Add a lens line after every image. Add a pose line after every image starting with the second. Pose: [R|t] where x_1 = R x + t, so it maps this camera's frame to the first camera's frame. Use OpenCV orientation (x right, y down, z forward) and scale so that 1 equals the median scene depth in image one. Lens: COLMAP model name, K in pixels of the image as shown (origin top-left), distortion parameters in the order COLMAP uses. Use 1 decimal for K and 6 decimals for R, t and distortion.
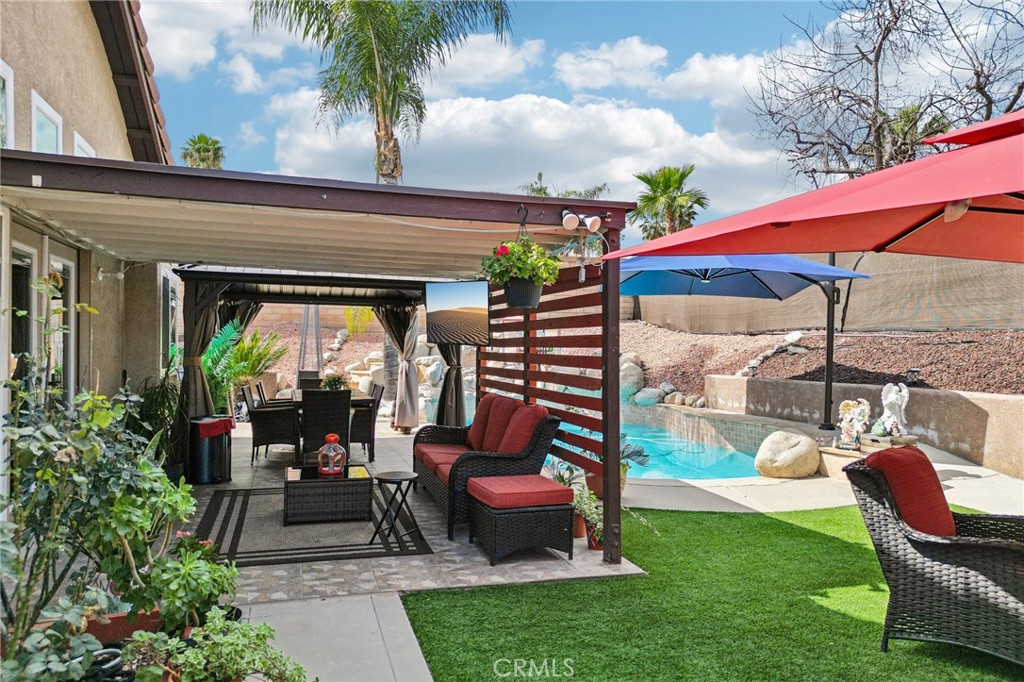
lens RADIAL K [[759.0, 0, 515.1], [0, 759.0, 395.9], [0, 0, 1]] dist [0.082533, -0.079123]
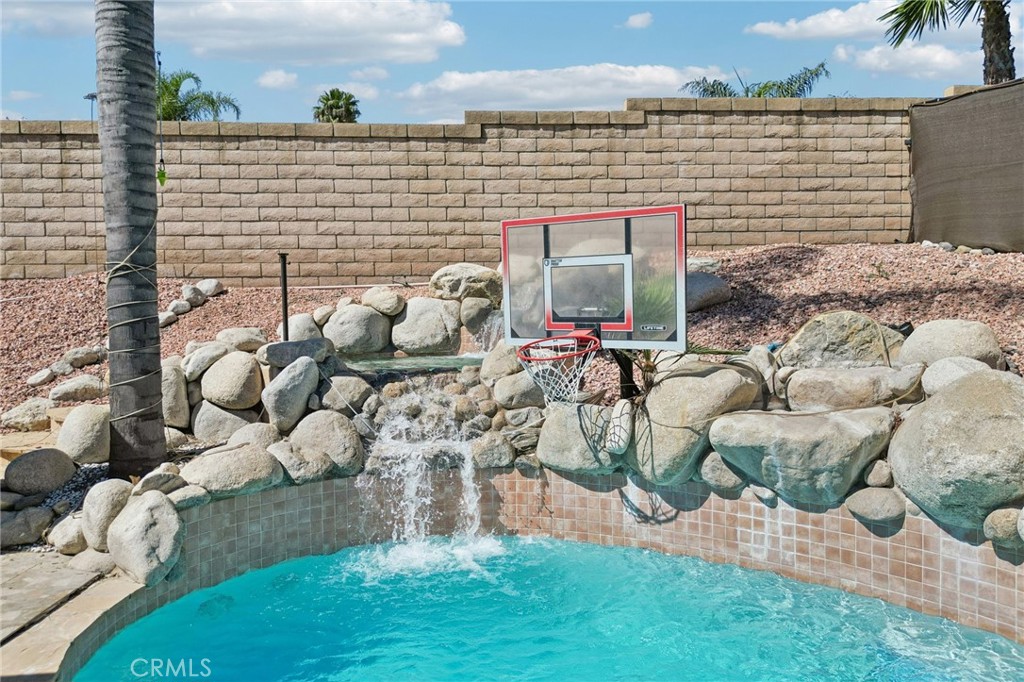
lens RADIAL K [[752.1, 0, 510.0], [0, 752.1, 359.8], [0, 0, 1]] dist [0.077529, -0.079671]
pose [[0.964028, -0.005770, -0.265739, 0.075037], [0.001586, 0.999871, -0.015957, -0.040289], [0.265797, 0.014962, 0.963913, 0.737538]]
